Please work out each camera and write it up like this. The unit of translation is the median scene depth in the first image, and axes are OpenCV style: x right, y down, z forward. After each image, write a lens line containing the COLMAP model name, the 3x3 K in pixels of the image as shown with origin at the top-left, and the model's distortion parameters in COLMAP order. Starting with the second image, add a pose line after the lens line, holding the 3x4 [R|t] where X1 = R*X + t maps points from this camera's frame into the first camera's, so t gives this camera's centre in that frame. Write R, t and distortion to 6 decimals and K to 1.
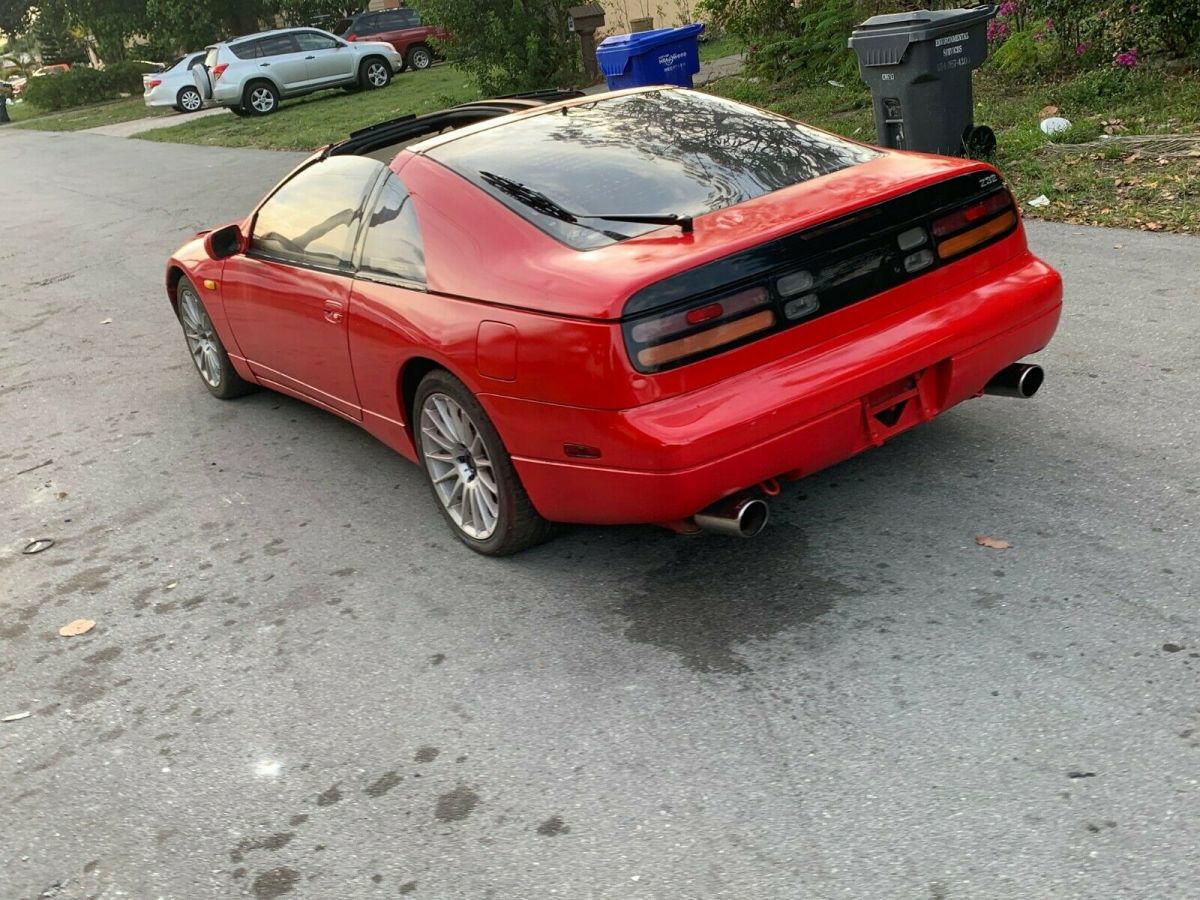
lens RADIAL K [[1189.4, 0, 603.1], [0, 1189.4, 439.5], [0, 0, 1]] dist [0.017338, 0.000000]
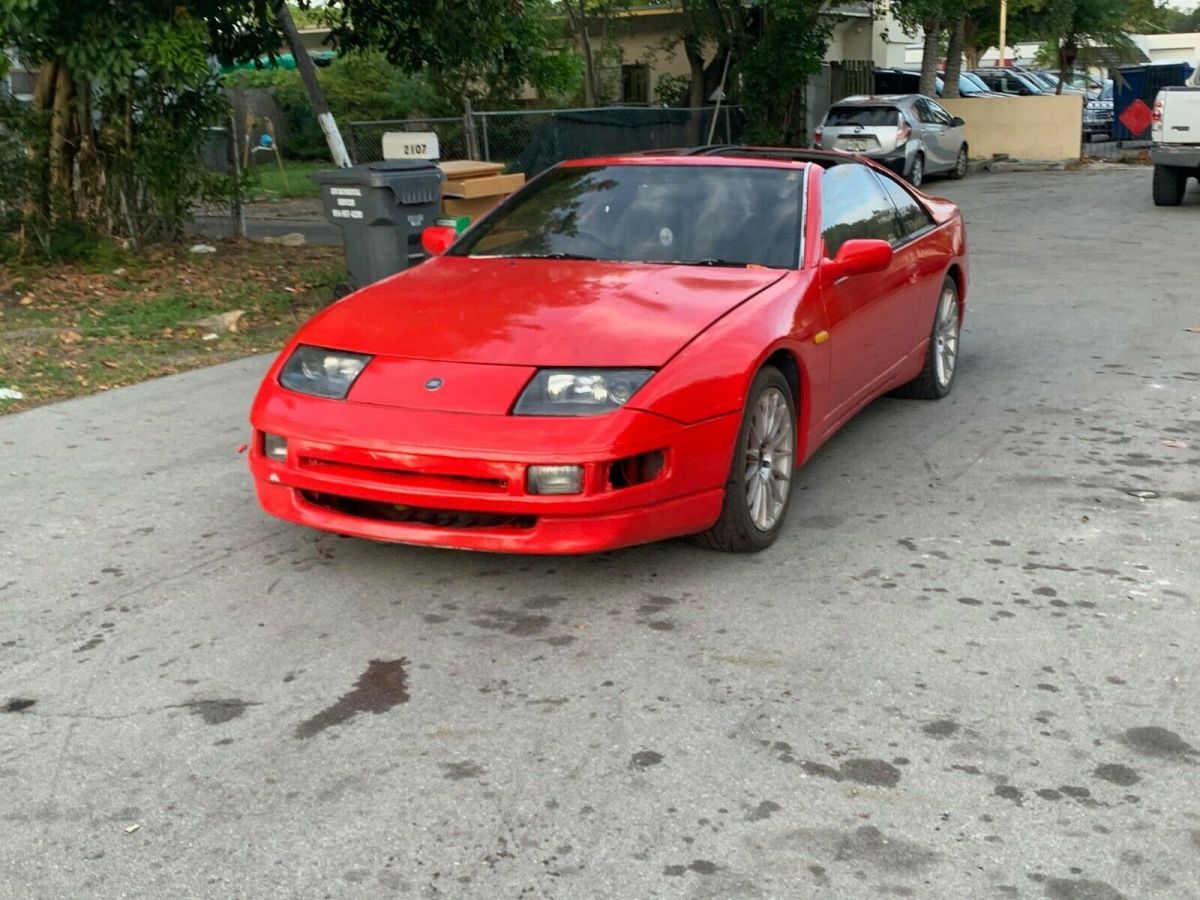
lens RADIAL K [[1395.4, 0, 597.3], [0, 1395.4, 454.1], [0, 0, 1]] dist [0.054023, 0.000000]
pose [[-0.471303, -0.054439, 0.880290, -1.301512], [0.403441, 0.874242, 0.270066, -0.447224], [-0.784289, 0.482428, -0.390070, 1.812279]]
